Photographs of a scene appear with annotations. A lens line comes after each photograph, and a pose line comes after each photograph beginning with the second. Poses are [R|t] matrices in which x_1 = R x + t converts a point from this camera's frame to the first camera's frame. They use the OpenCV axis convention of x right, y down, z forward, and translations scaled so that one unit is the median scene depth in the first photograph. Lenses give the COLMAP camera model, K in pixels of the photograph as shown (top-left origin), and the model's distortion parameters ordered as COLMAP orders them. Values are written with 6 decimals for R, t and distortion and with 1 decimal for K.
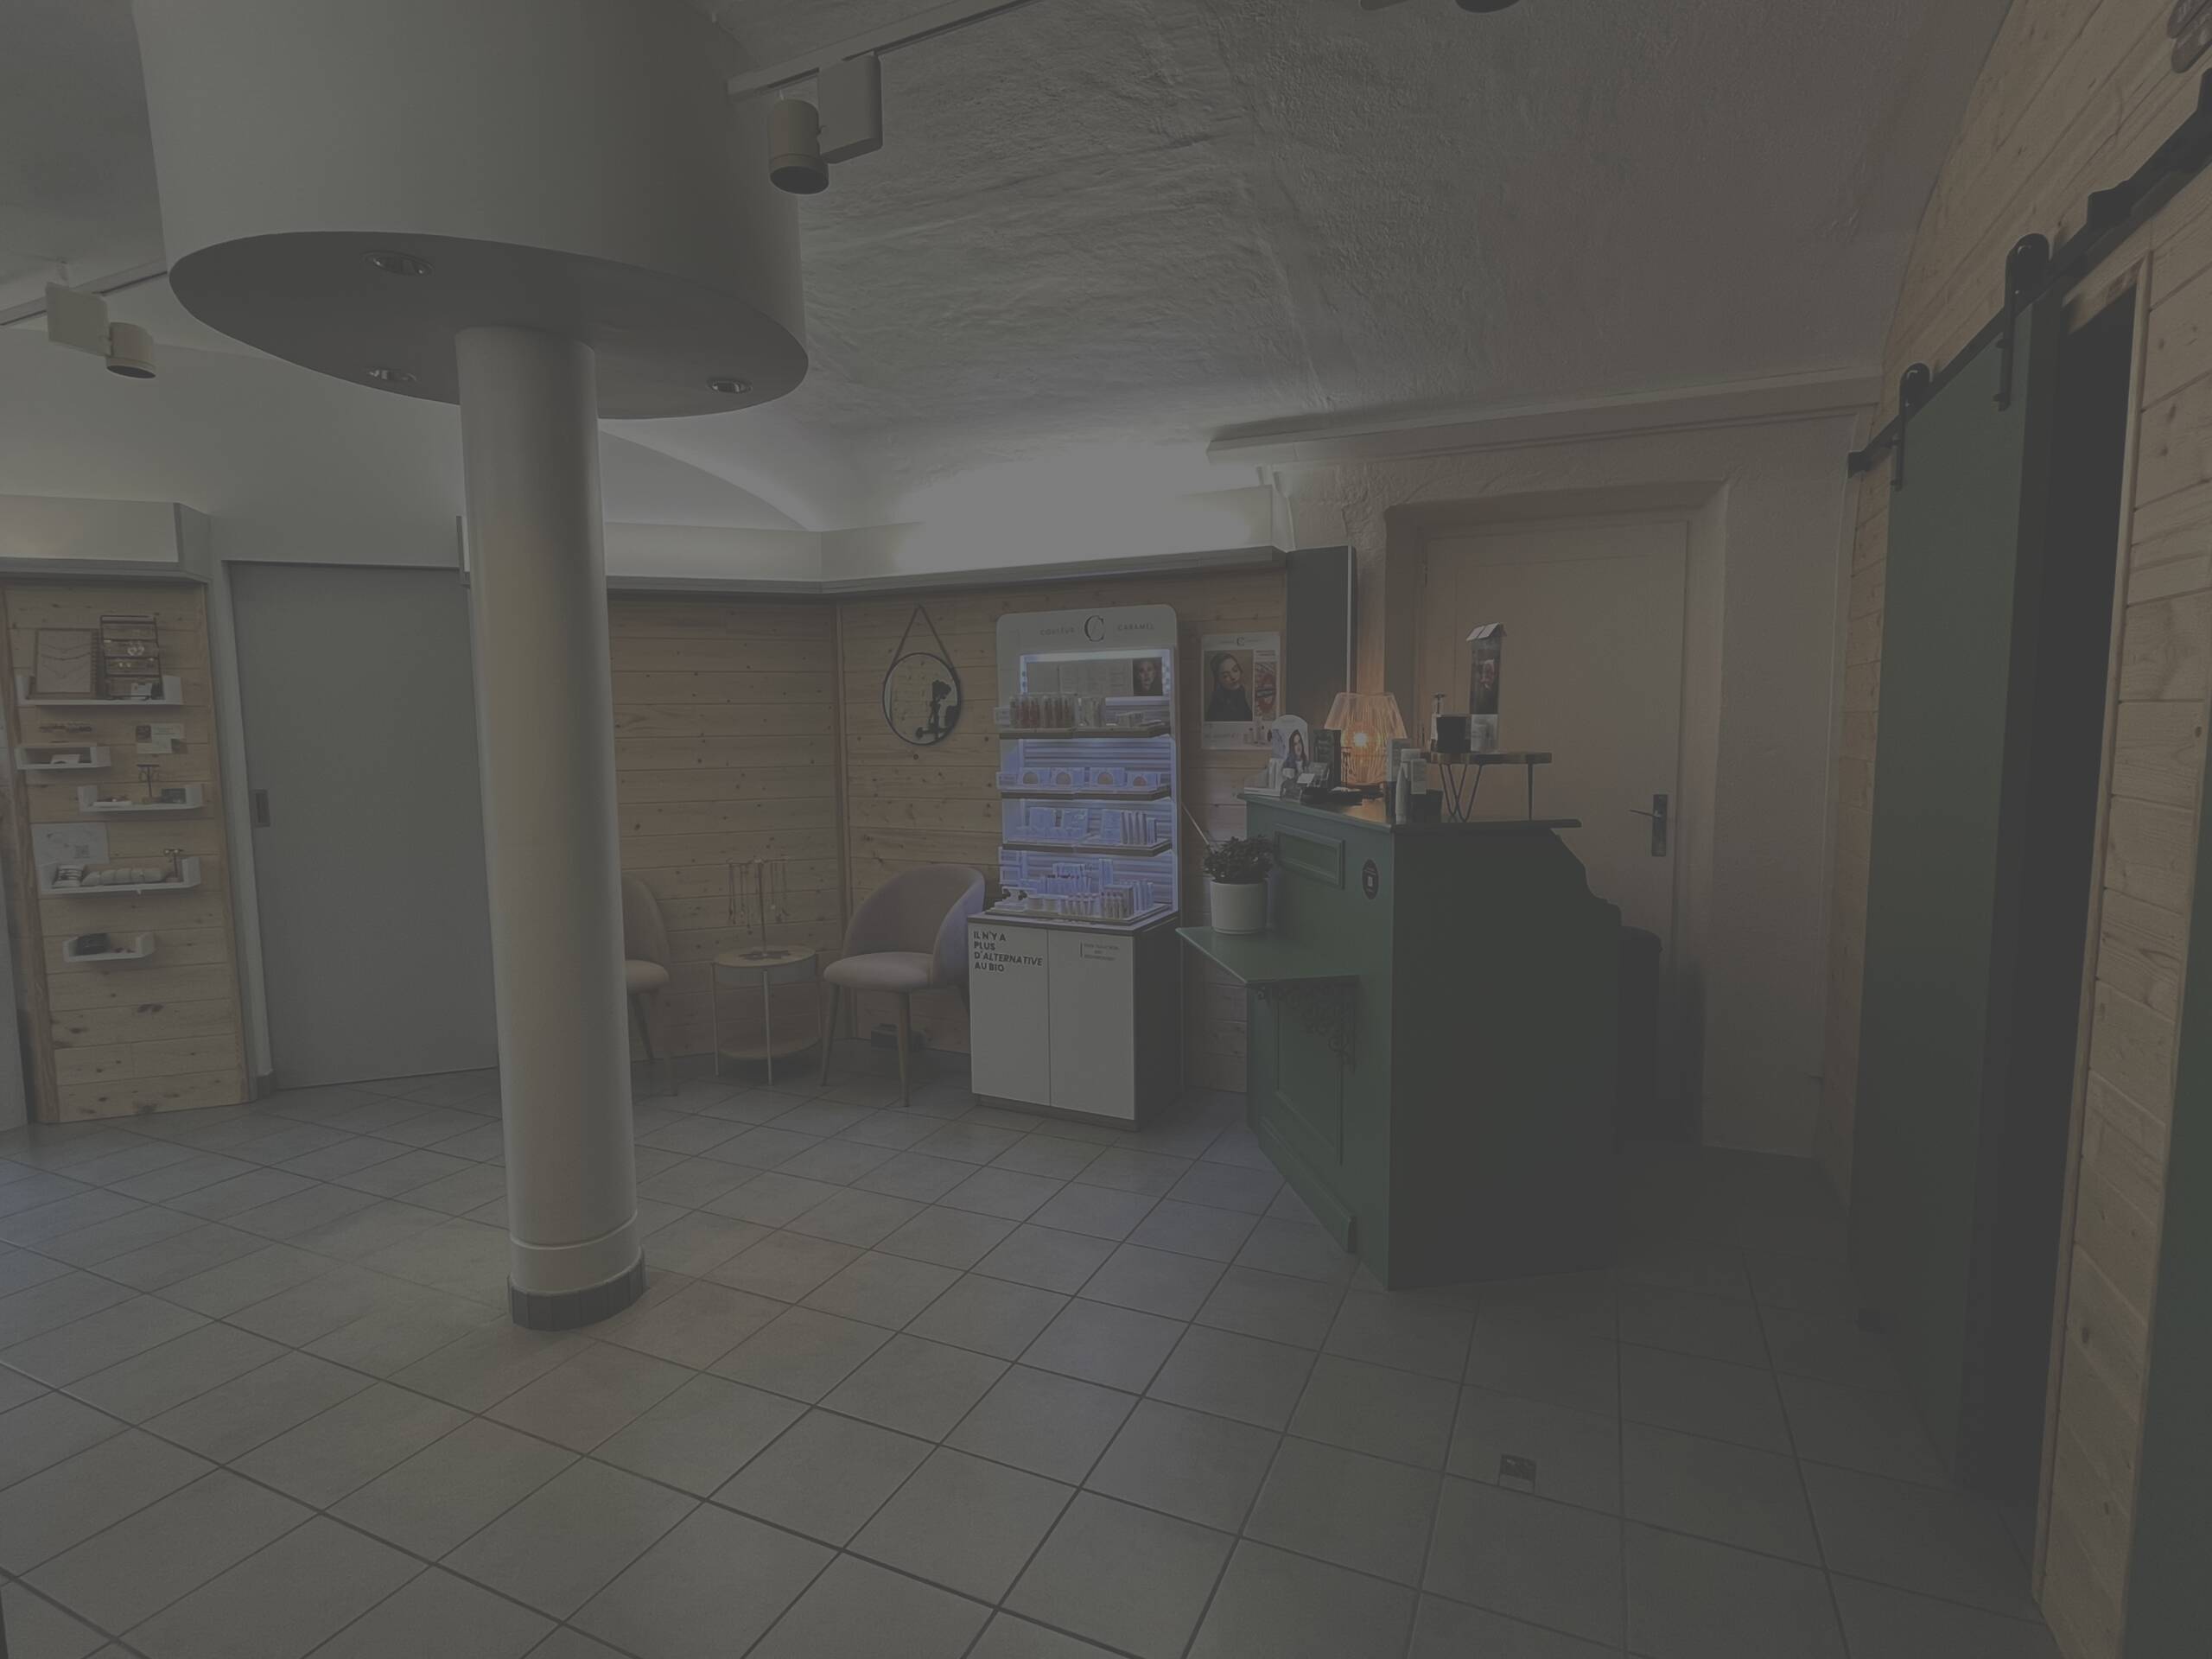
lens RADIAL K [[1094.3, 0, 1106.0], [0, 1094.3, 829.5], [0, 0, 1]] dist [0.000278, 0.000000]
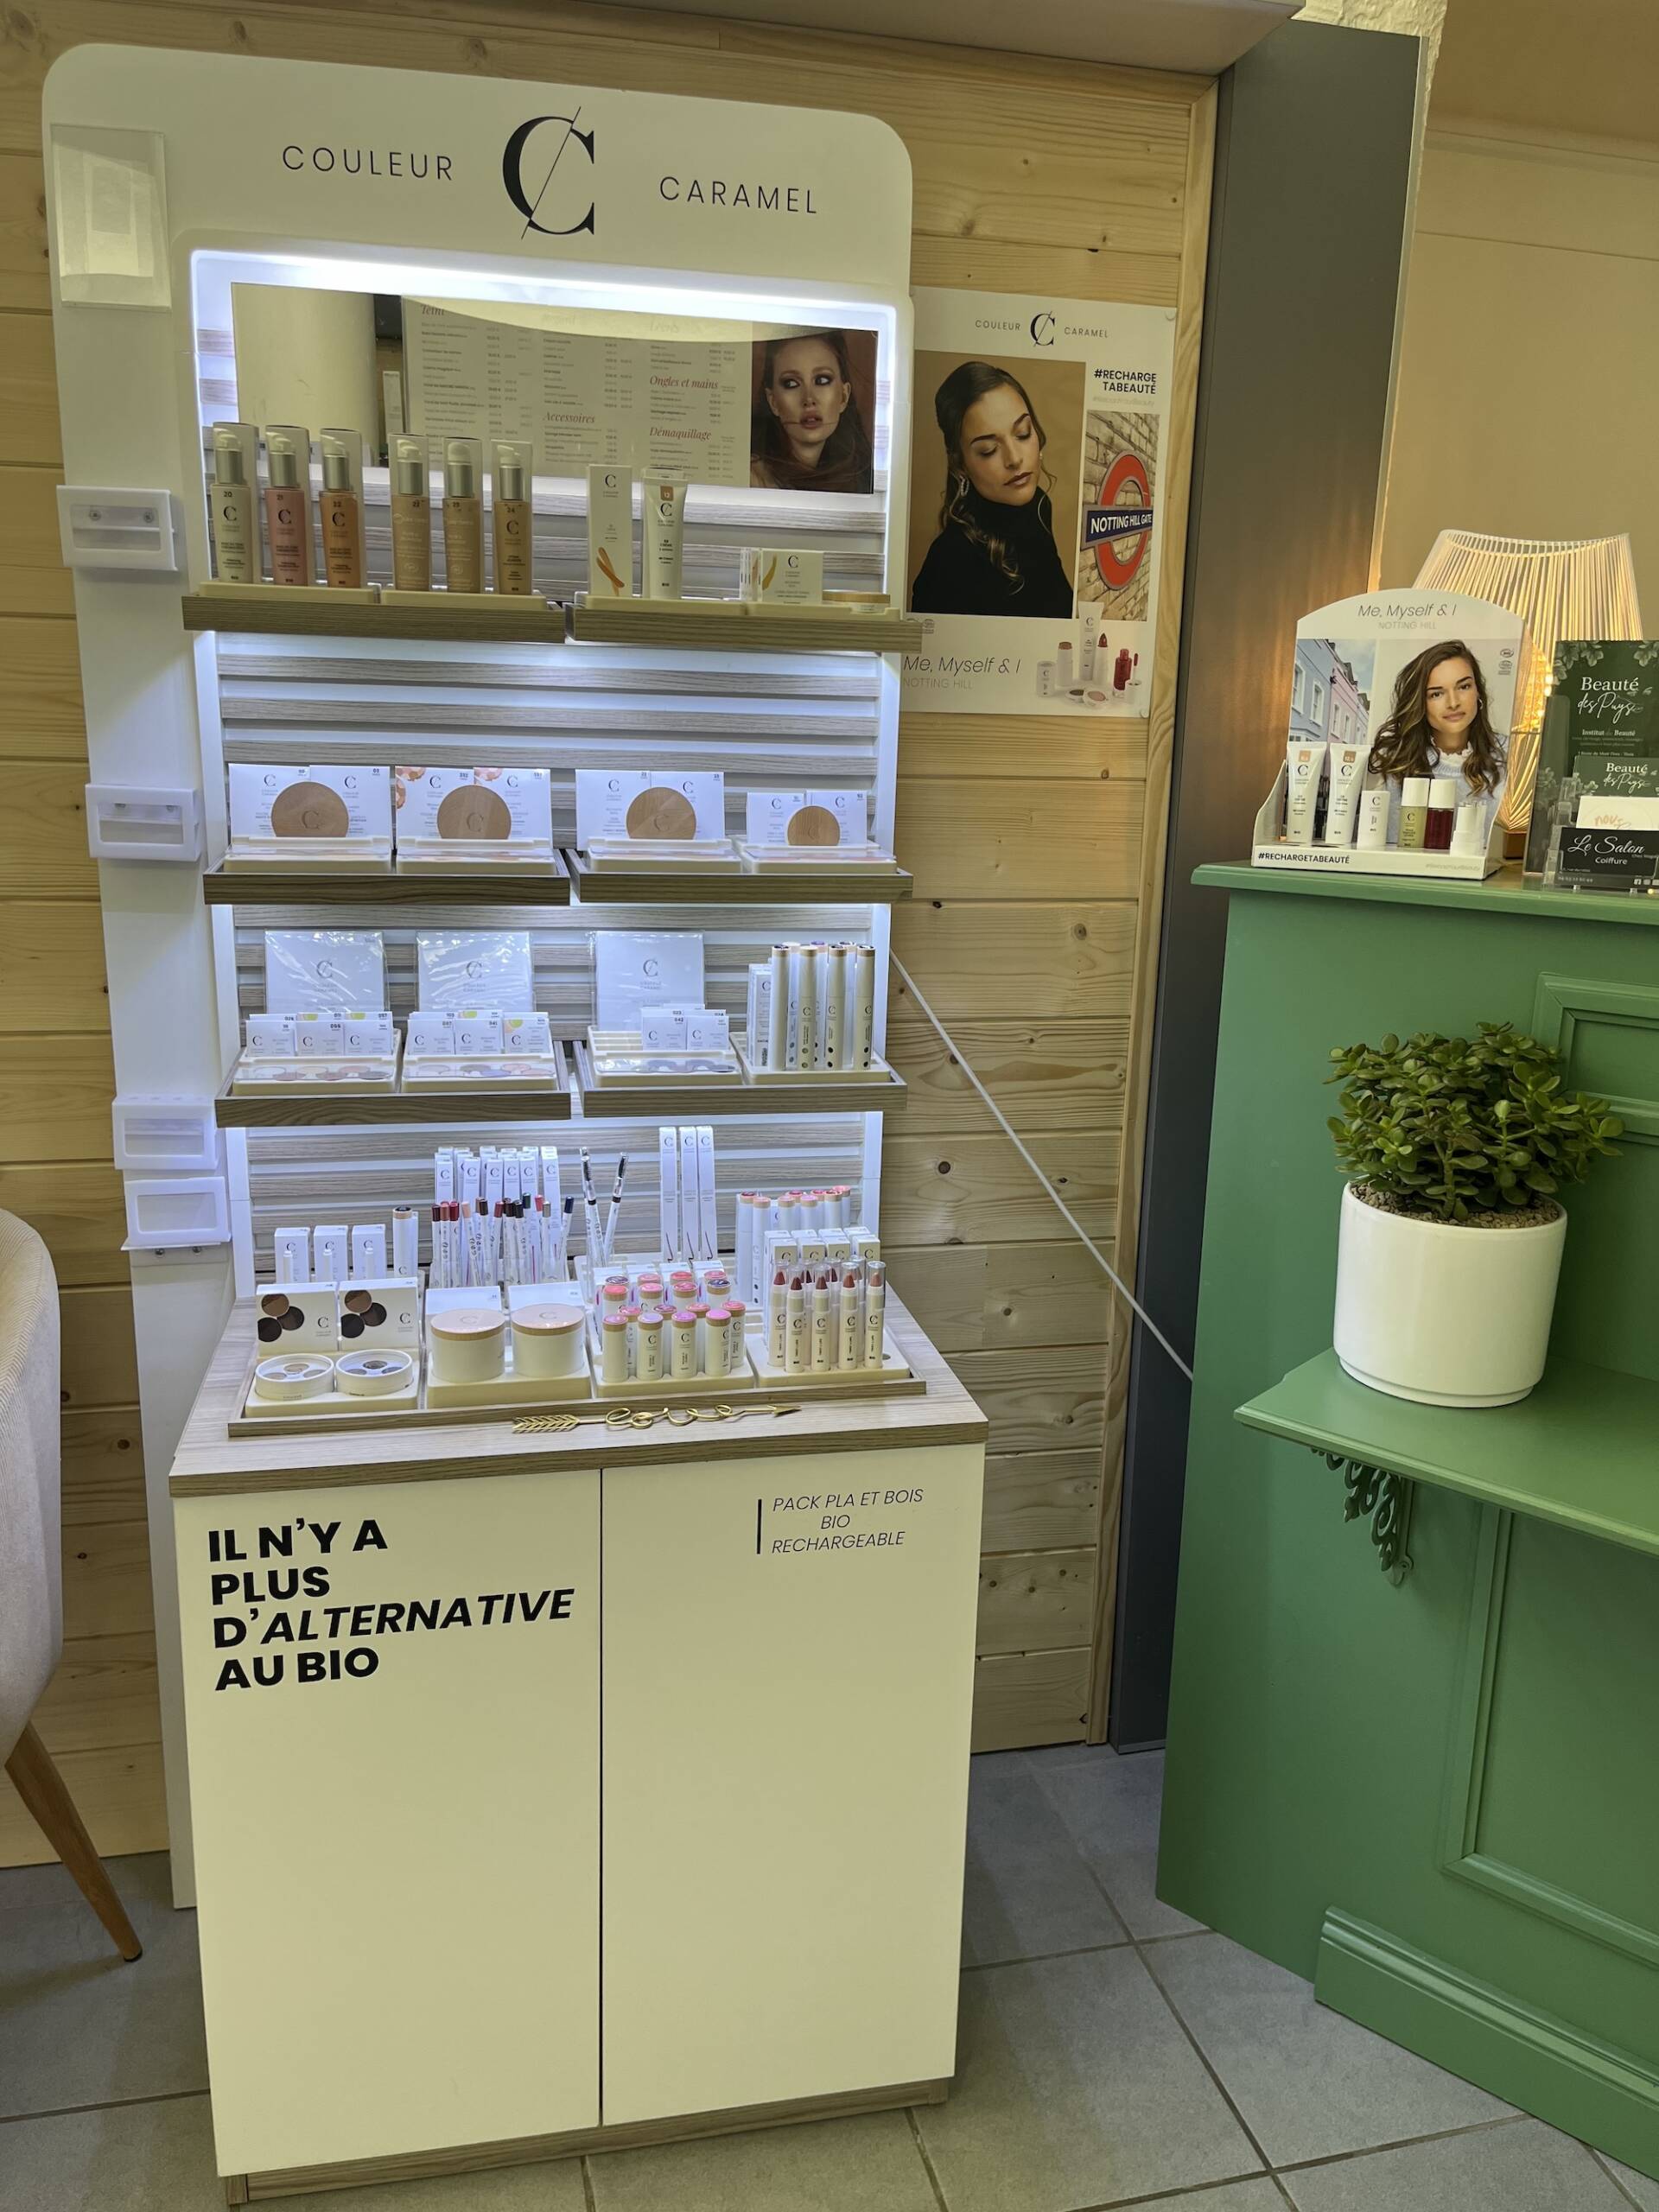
lens RADIAL K [[1659.2, 0, 829.5], [0, 1659.2, 1106.0], [0, 0, 1]] dist [0.040279, -0.000314]
pose [[0.793548, -0.111162, 0.598268, -0.210936], [0.028796, 0.988931, 0.145554, -0.034857], [-0.607826, -0.098276, 0.787965, 0.669635]]
